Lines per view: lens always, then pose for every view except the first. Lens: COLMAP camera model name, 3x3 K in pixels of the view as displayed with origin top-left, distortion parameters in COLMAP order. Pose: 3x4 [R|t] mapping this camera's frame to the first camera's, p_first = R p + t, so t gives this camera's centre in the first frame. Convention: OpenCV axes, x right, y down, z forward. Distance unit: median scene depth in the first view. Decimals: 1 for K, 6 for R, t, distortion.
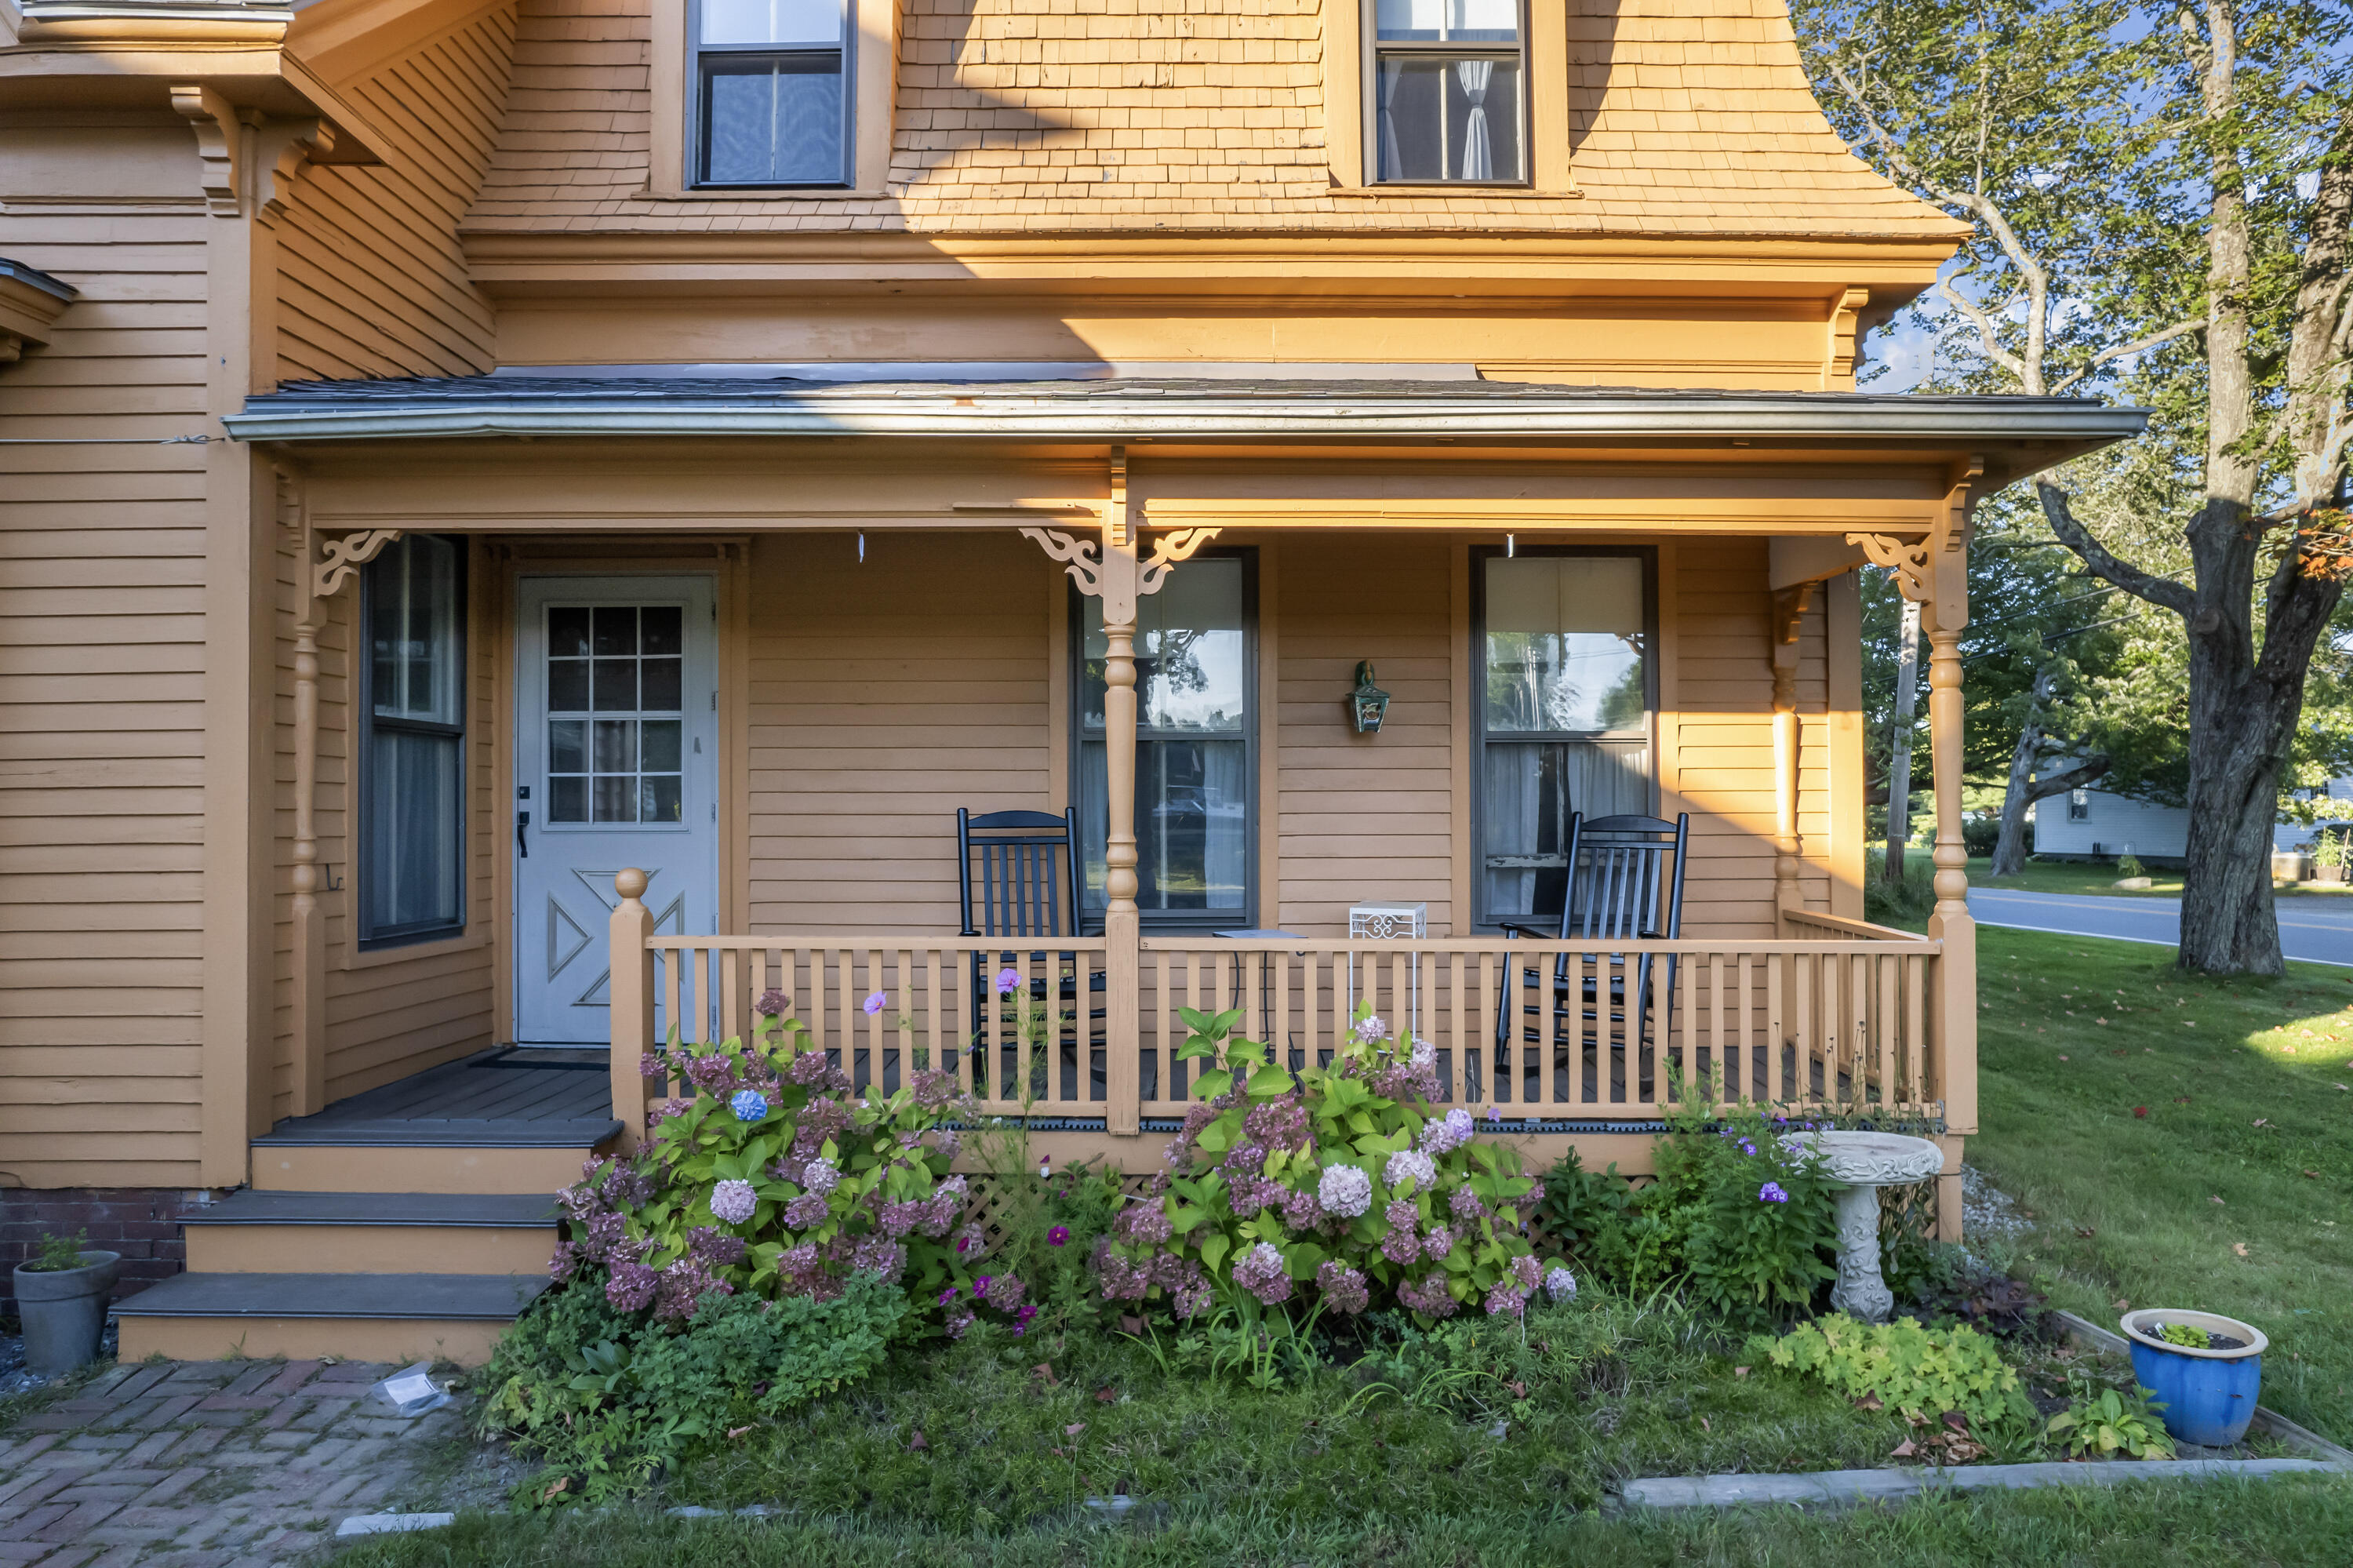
lens RADIAL K [[1511.6, 0, 1180.7], [0, 1511.6, 778.6], [0, 0, 1]] dist [-0.034897, 0.010826]
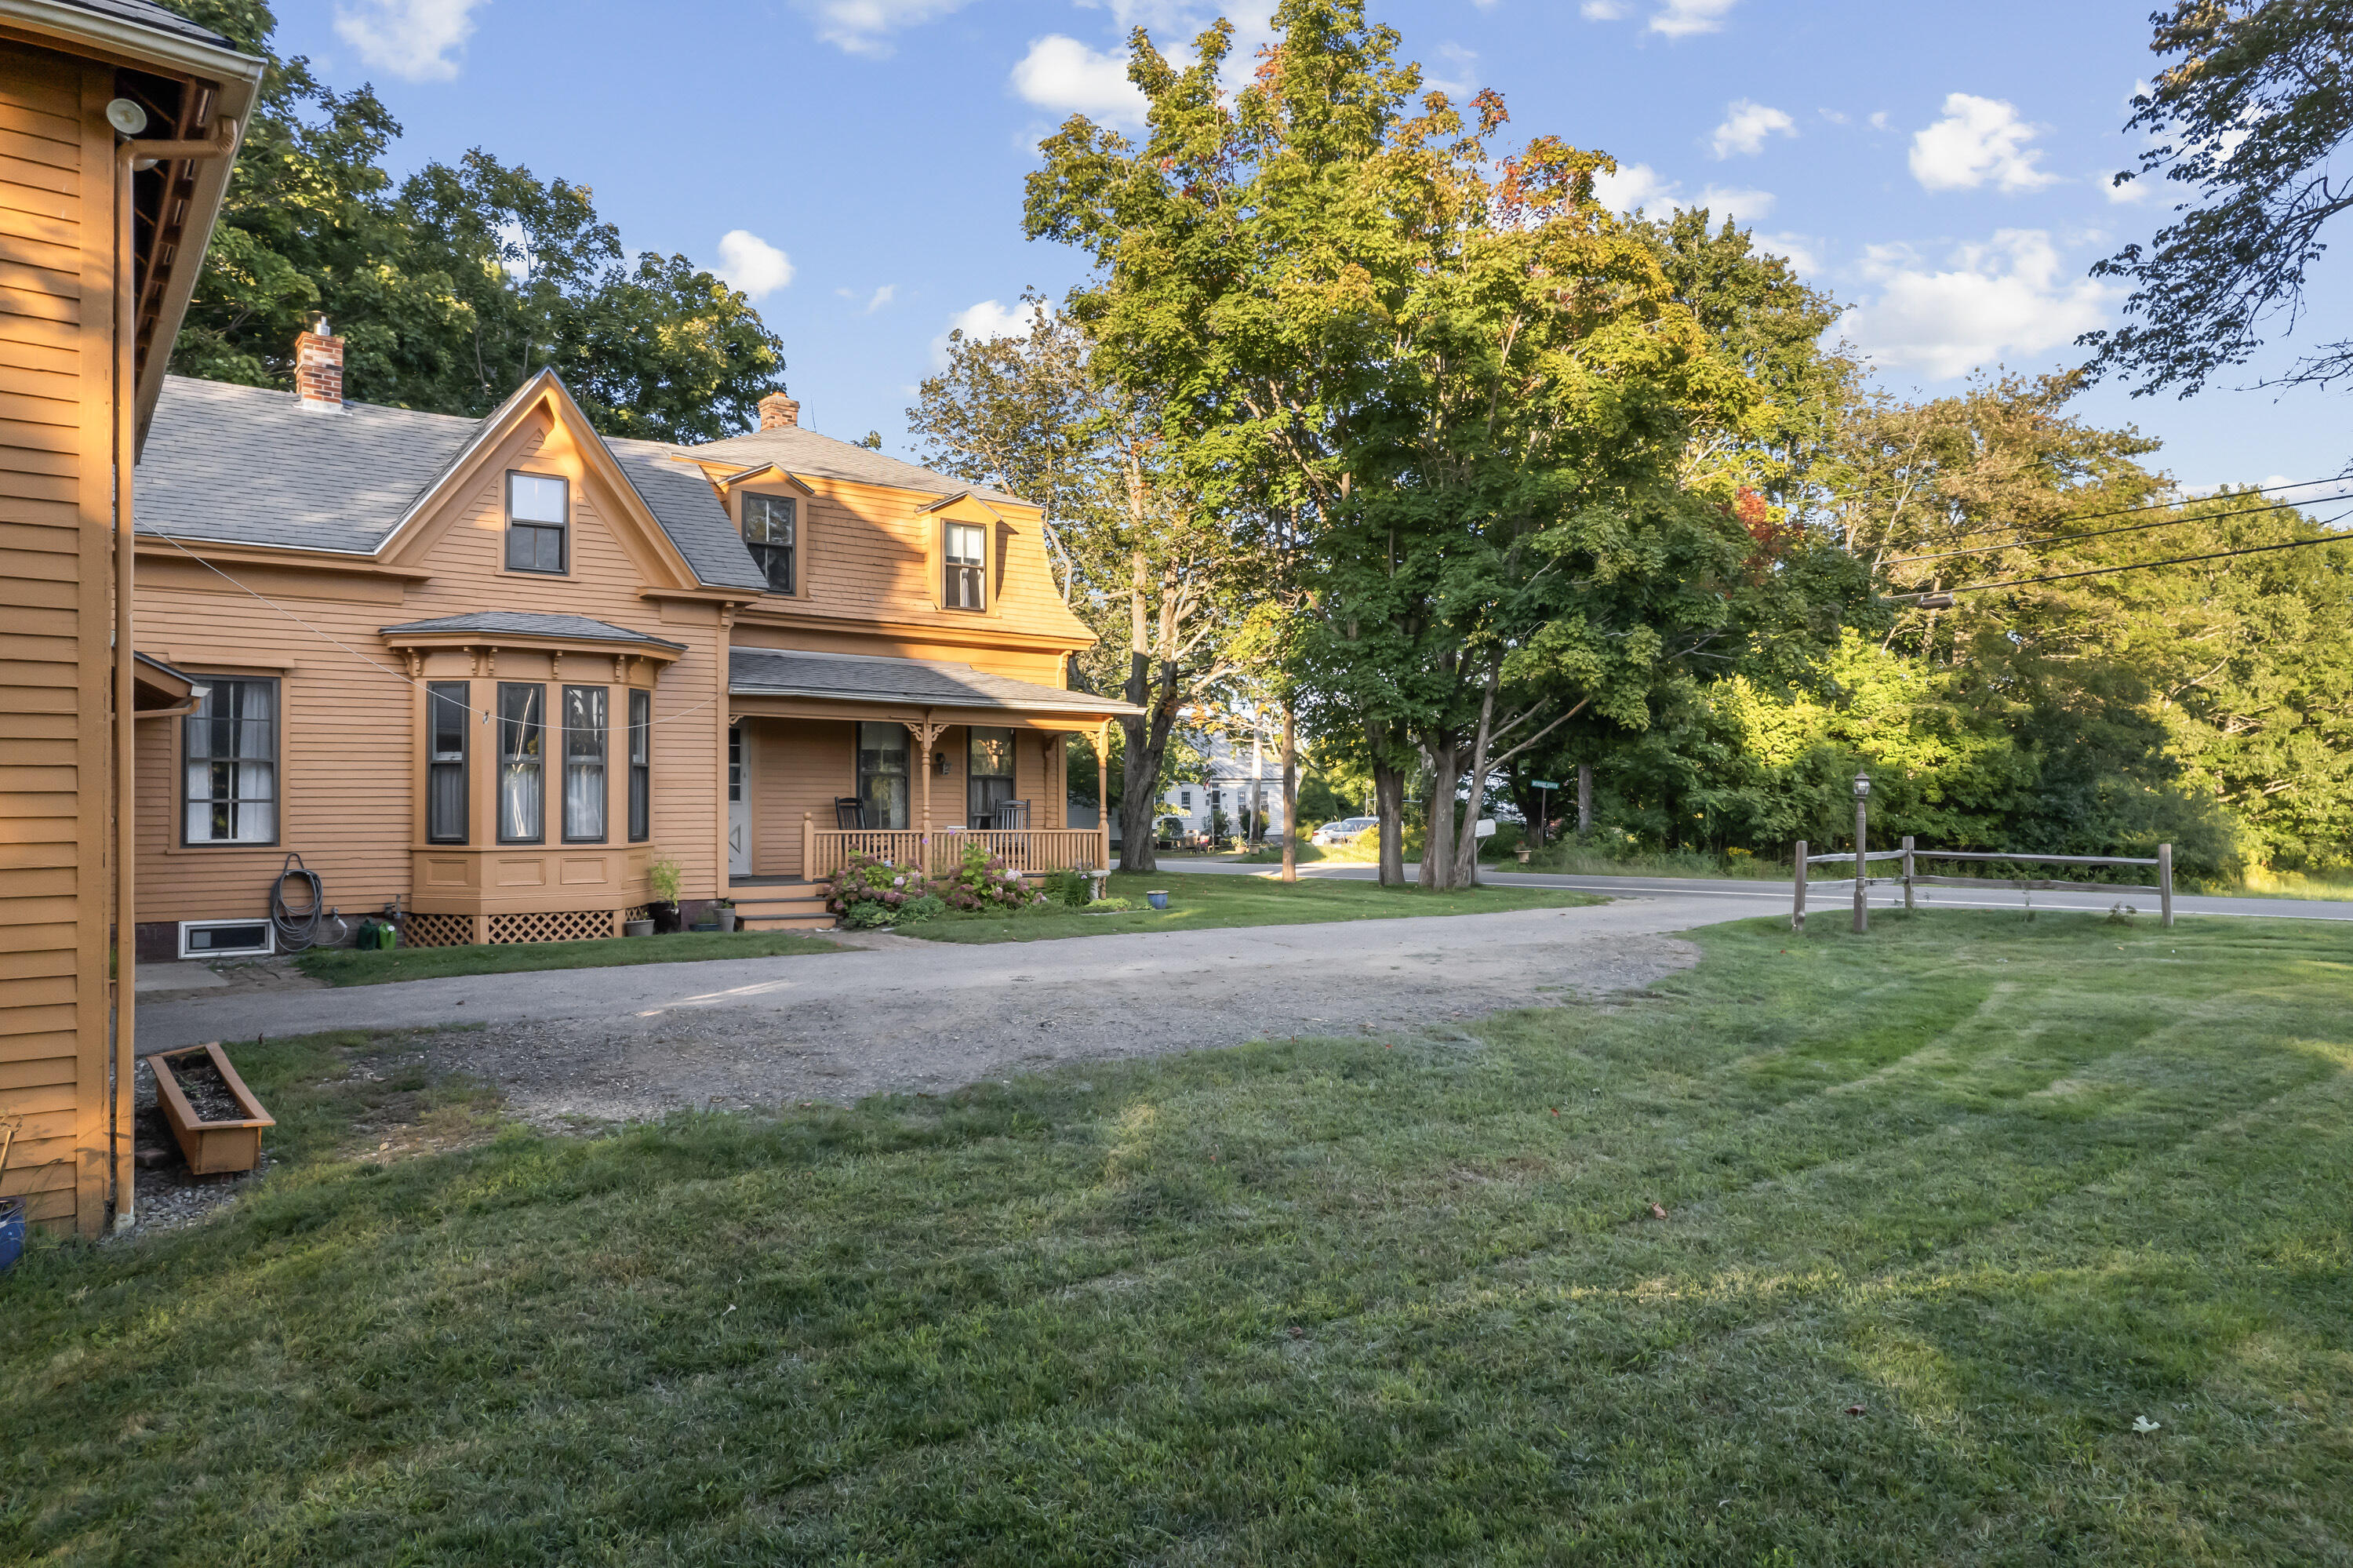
lens RADIAL K [[1511.6, 0, 1184.2], [0, 1511.6, 783.7], [0, 0, 1]] dist [-0.034897, 0.010826]
pose [[0.779380, 0.012474, 0.626427, -1.530324], [-0.014439, 0.999894, -0.001947, -0.011061], [-0.626385, -0.007527, 0.779477, -1.904258]]
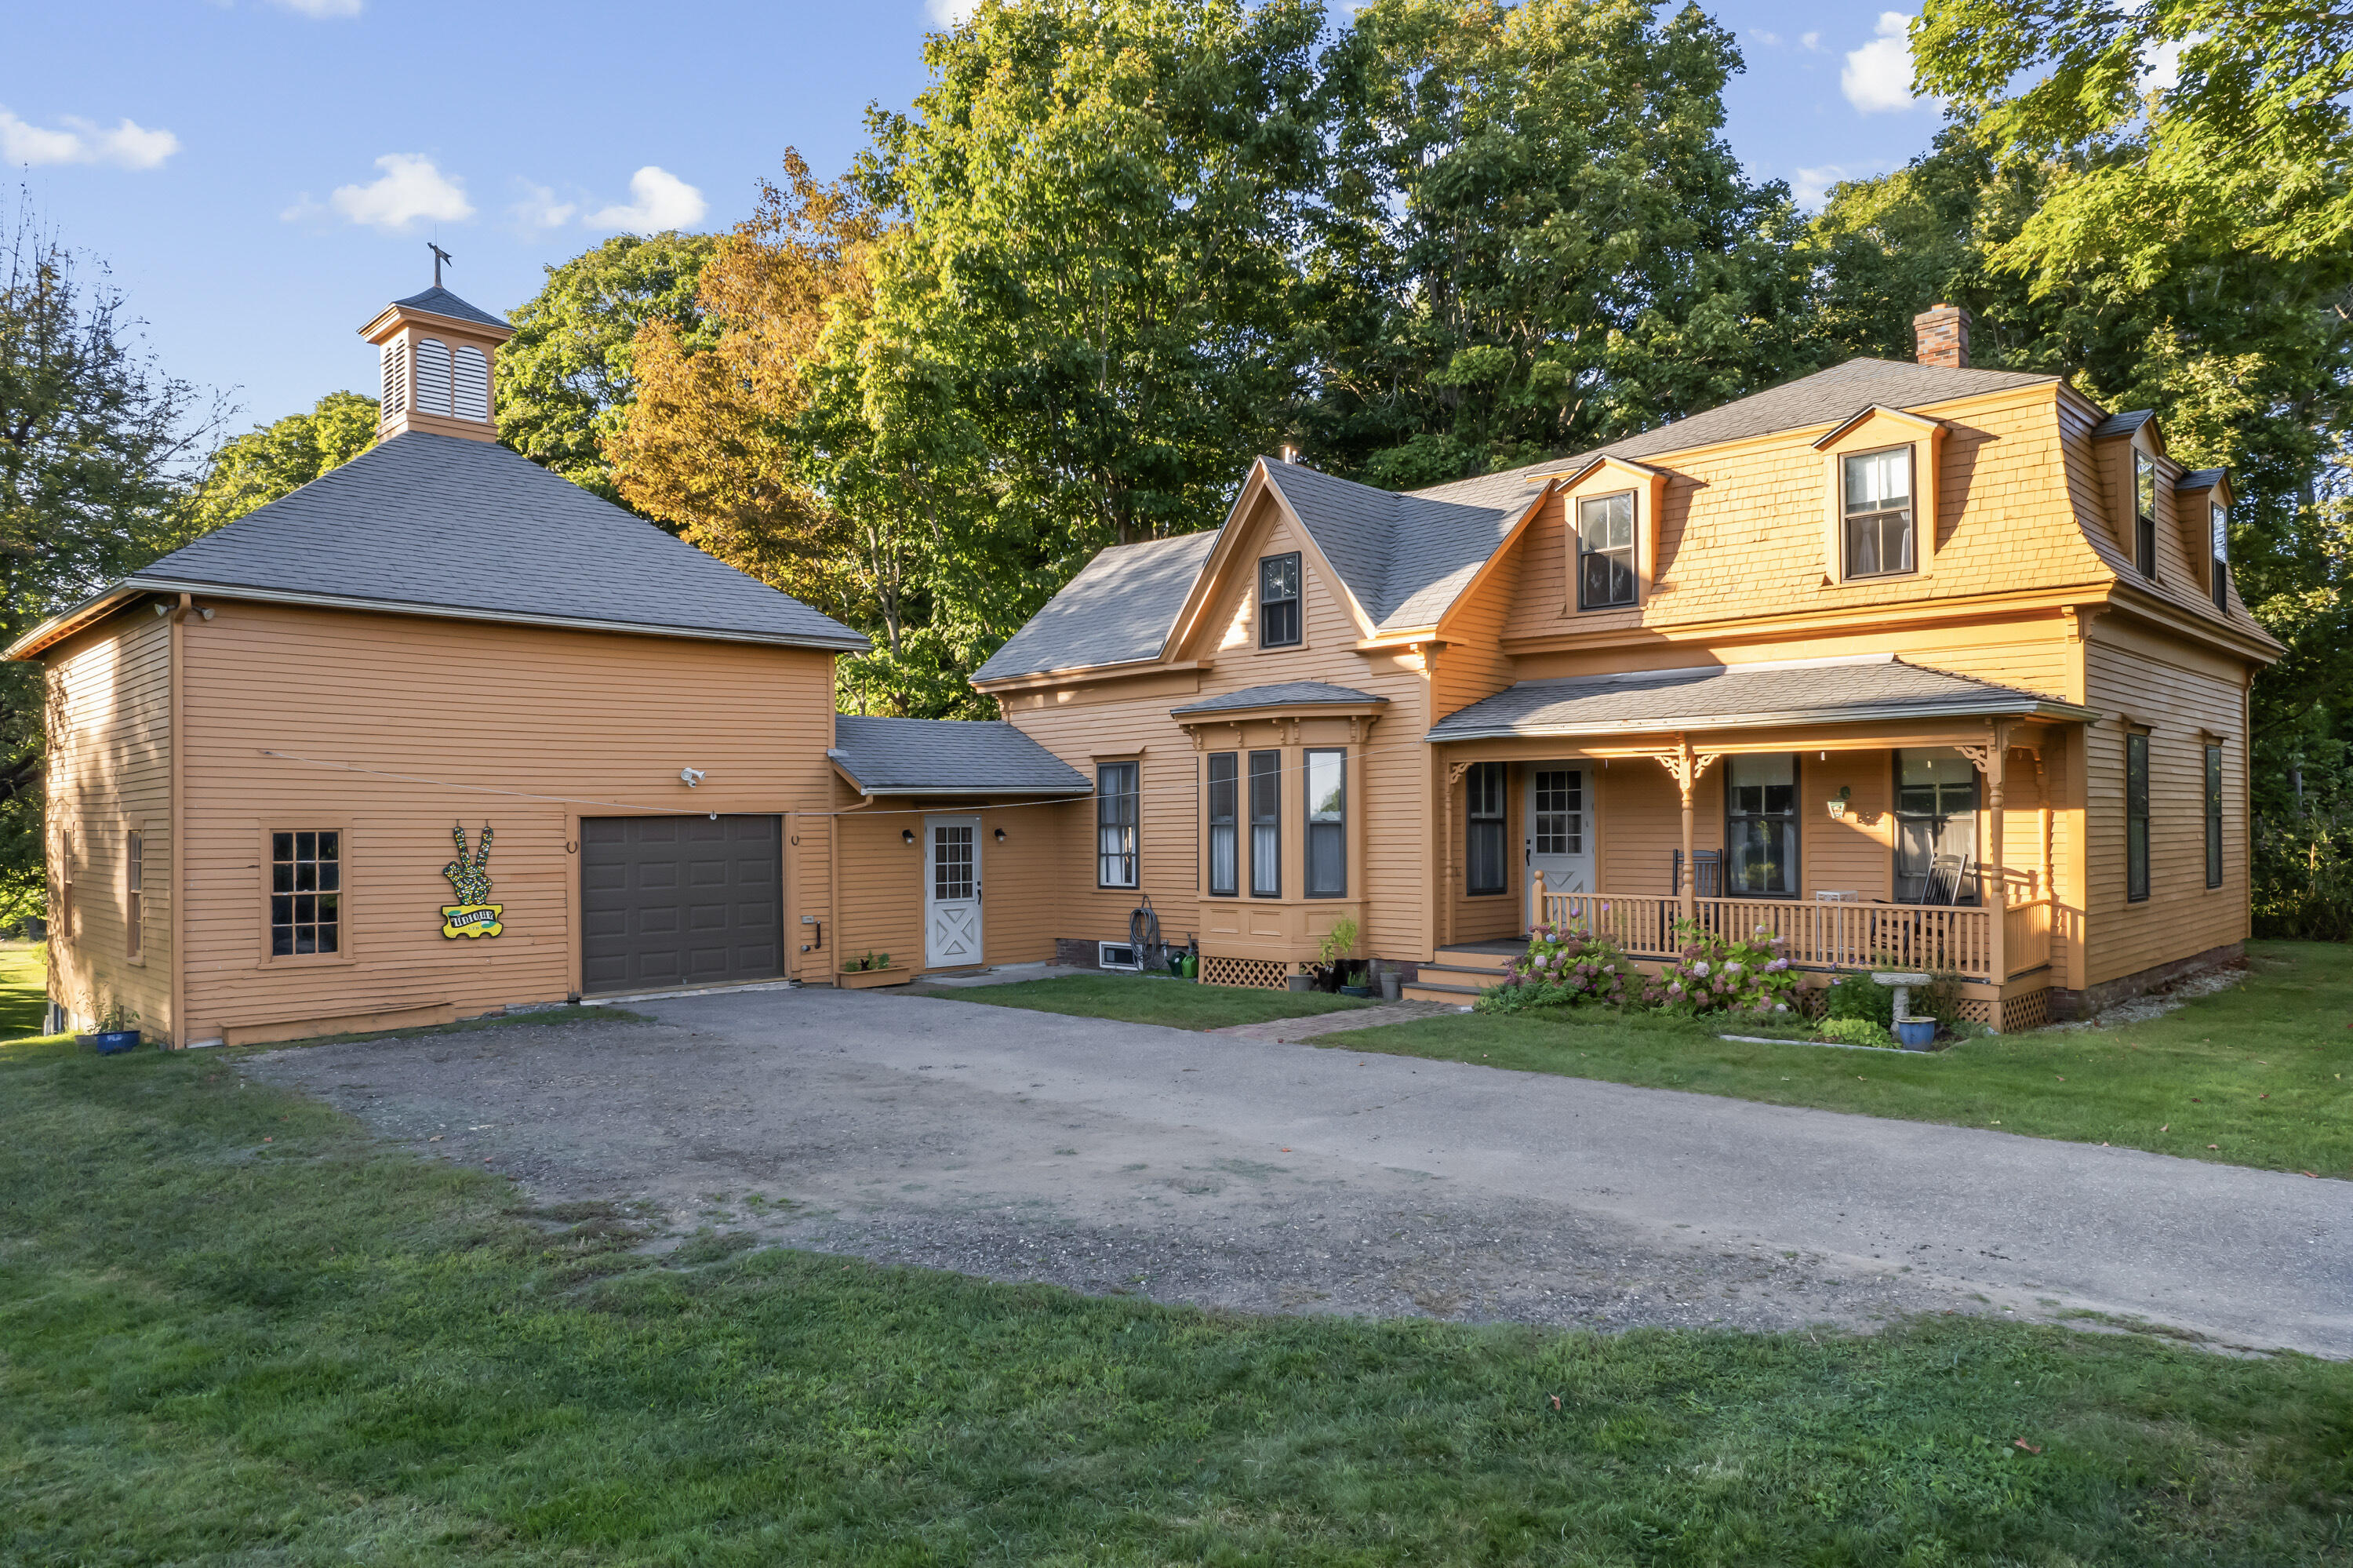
lens RADIAL K [[1511.6, 0, 1175.6], [0, 1511.6, 796.4], [0, 0, 1]] dist [-0.034897, 0.010826]
pose [[0.715208, -0.015075, -0.698749, 0.999499], [0.020699, 0.999786, -0.000383, -0.083571], [0.698605, -0.014190, 0.715367, -1.369421]]
